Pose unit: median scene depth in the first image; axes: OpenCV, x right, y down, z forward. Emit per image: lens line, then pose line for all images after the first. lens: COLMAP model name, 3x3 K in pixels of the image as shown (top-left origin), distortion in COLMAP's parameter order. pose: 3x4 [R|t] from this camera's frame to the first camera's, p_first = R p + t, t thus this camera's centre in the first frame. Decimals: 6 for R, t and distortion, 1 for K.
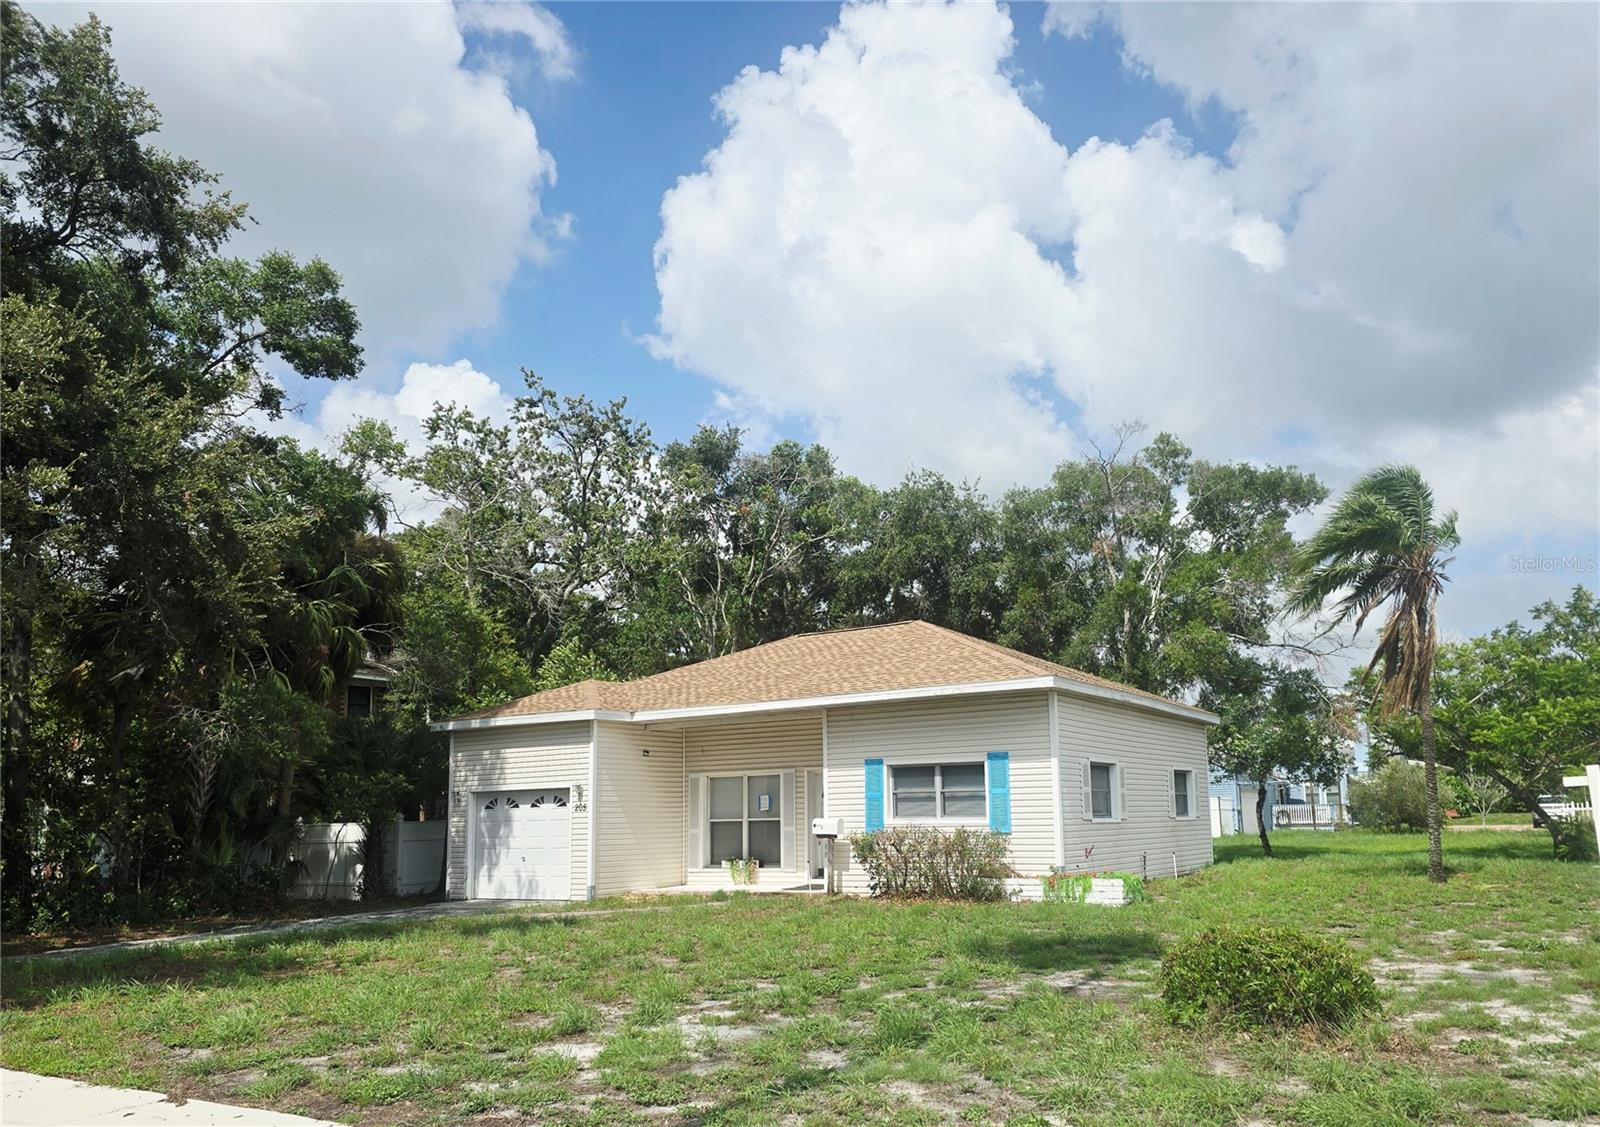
lens RADIAL K [[1170.4, 0, 803.4], [0, 1170.4, 620.4], [0, 0, 1]] dist [-0.002537, -0.001836]
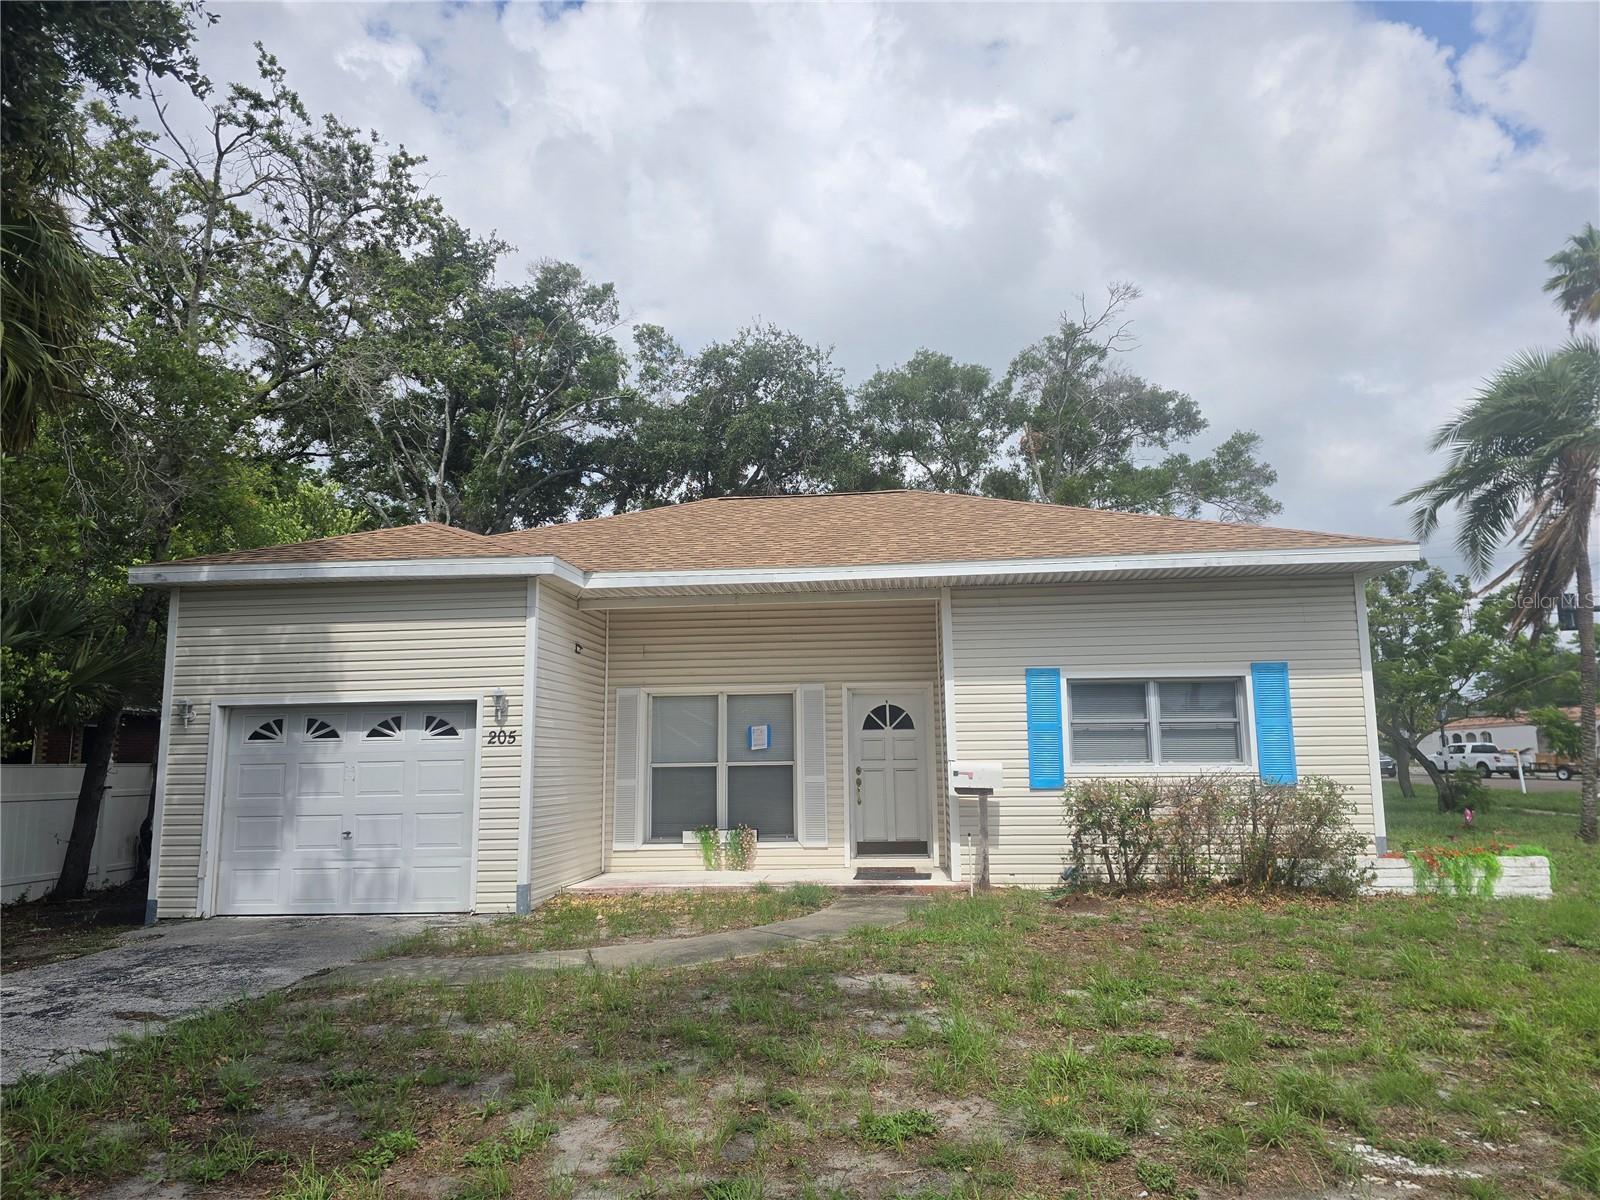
lens RADIAL K [[1121.4, 0, 800.0], [0, 1121.4, 600.0], [0, 0, 1]] dist [0.008613, 0.001264]
pose [[0.894421, 0.076266, 0.440675, -0.288638], [-0.080900, 0.996688, -0.008293, 0.087102], [-0.439848, -0.028234, 0.897628, 0.462838]]
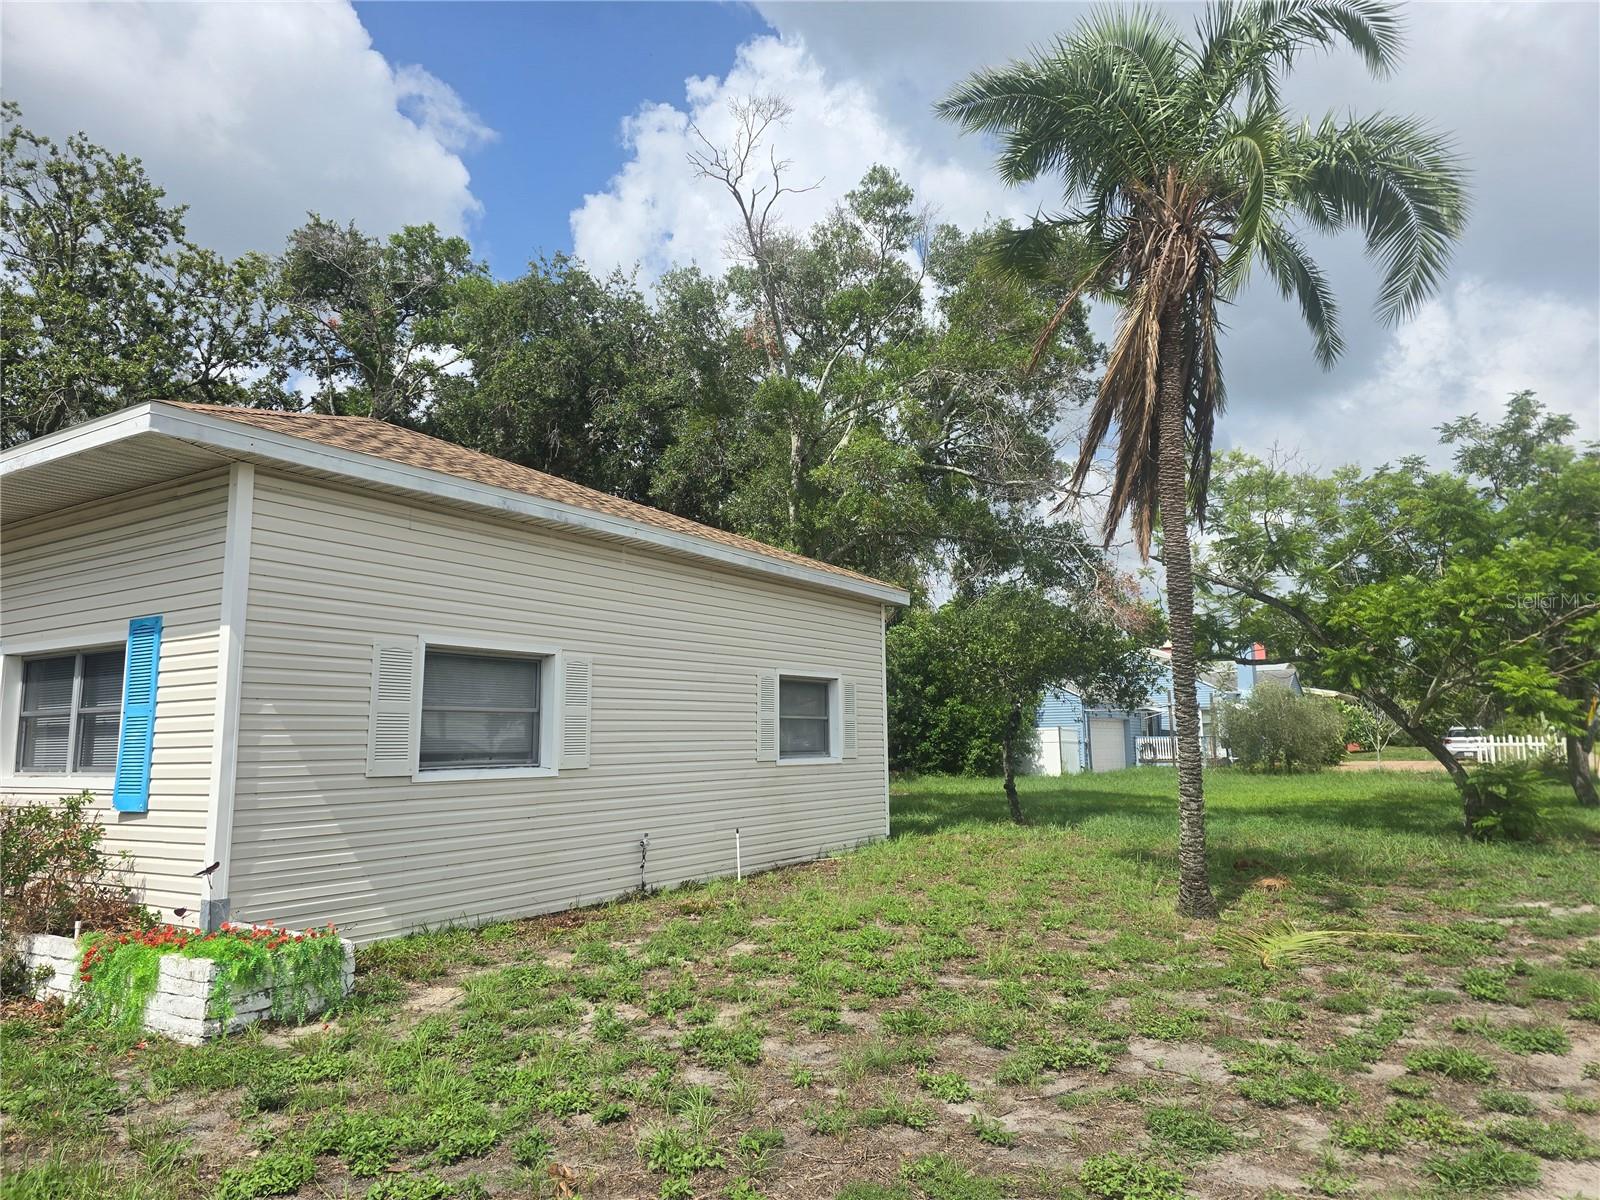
lens RADIAL K [[1088.2, 0, 800.0], [0, 1088.2, 600.0], [0, 0, 1]] dist [0.055683, 0.001439]
pose [[0.999715, 0.003456, 0.023612, 0.324979], [-0.004241, 0.999437, 0.033288, 0.076907], [-0.023484, -0.033379, 0.999167, 0.500088]]
